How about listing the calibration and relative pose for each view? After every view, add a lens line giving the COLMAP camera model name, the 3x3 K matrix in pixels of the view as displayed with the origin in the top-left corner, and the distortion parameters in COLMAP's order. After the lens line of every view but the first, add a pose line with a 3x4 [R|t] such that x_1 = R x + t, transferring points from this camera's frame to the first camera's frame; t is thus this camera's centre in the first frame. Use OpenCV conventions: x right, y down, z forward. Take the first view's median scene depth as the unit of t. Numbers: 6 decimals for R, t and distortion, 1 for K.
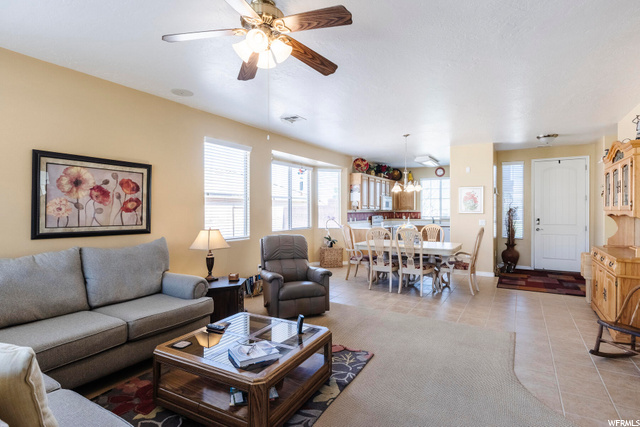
lens RADIAL K [[334.7, 0, 316.7], [0, 334.7, 213.9], [0, 0, 1]] dist [0.004816, 0.001079]
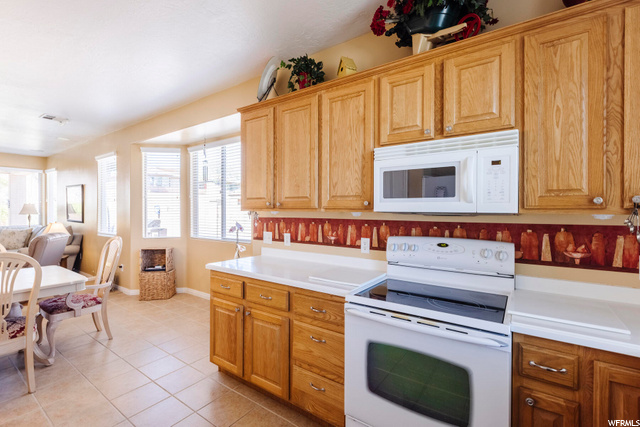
lens RADIAL K [[299.7, 0, 313.0], [0, 299.7, 209.4], [0, 0, 1]] dist [0.004299, -0.002955]
pose [[-0.101668, -0.003207, -0.994813, 0.502261], [-0.015499, 0.999879, -0.001639, -0.015397], [0.994698, 0.015252, -0.101705, 1.237443]]
